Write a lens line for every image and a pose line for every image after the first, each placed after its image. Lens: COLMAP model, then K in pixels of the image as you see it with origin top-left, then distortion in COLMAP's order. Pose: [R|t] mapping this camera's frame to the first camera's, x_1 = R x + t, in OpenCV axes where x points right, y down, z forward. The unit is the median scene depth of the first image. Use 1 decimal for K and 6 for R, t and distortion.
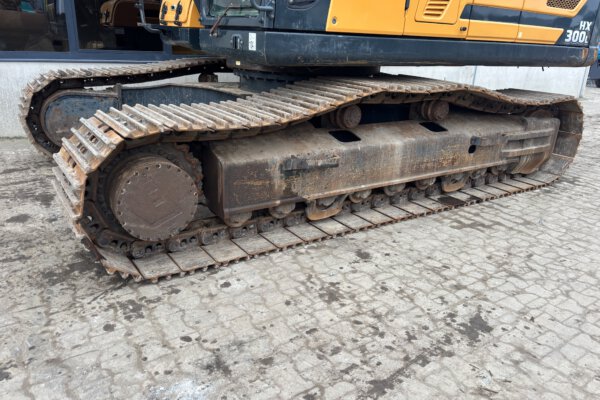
lens RADIAL K [[458.0, 0, 298.7], [0, 458.0, 203.4], [0, 0, 1]] dist [0.020838, -0.009297]
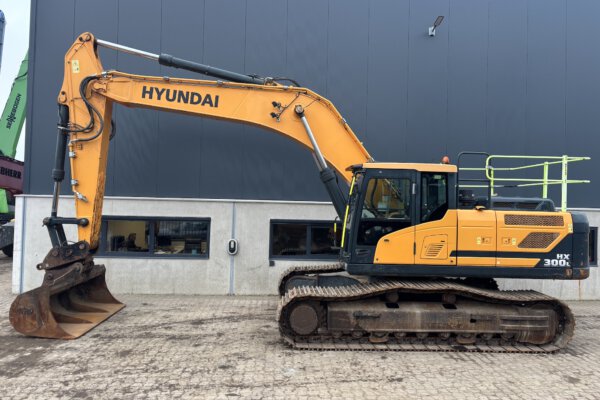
lens RADIAL K [[454.9, 0, 296.8], [0, 454.9, 192.6], [0, 0, 1]] dist [0.003252, -0.000151]
pose [[0.853341, -0.036296, -0.520089, 0.840491], [-0.166416, 0.926425, -0.337702, 0.162291], [0.494080, 0.374726, 0.784516, -1.129184]]
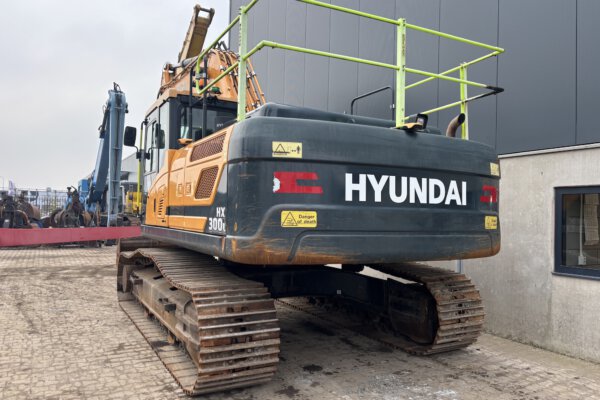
lens RADIAL K [[458.0, 0, 298.7], [0, 458.0, 203.4], [0, 0, 1]] dist [0.020838, -0.009297]
pose [[-0.093616, -0.072805, -0.992943, 1.816807], [-0.357631, 0.933218, -0.034708, -0.531845], [0.929159, 0.351858, -0.113401, 1.542066]]
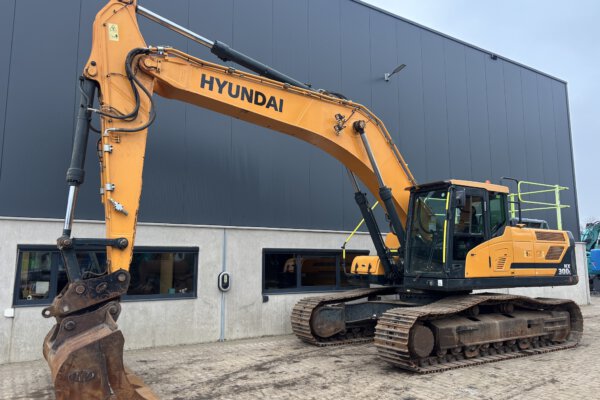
lens RADIAL K [[461.1, 0, 301.3], [0, 461.1, 191.7], [0, 0, 1]] dist [0.008894, -0.004856]
pose [[0.998630, -0.046793, -0.023403, -0.649500], [0.029817, 0.876578, -0.480335, 0.364335], [0.042991, 0.478979, 0.876773, -1.323627]]
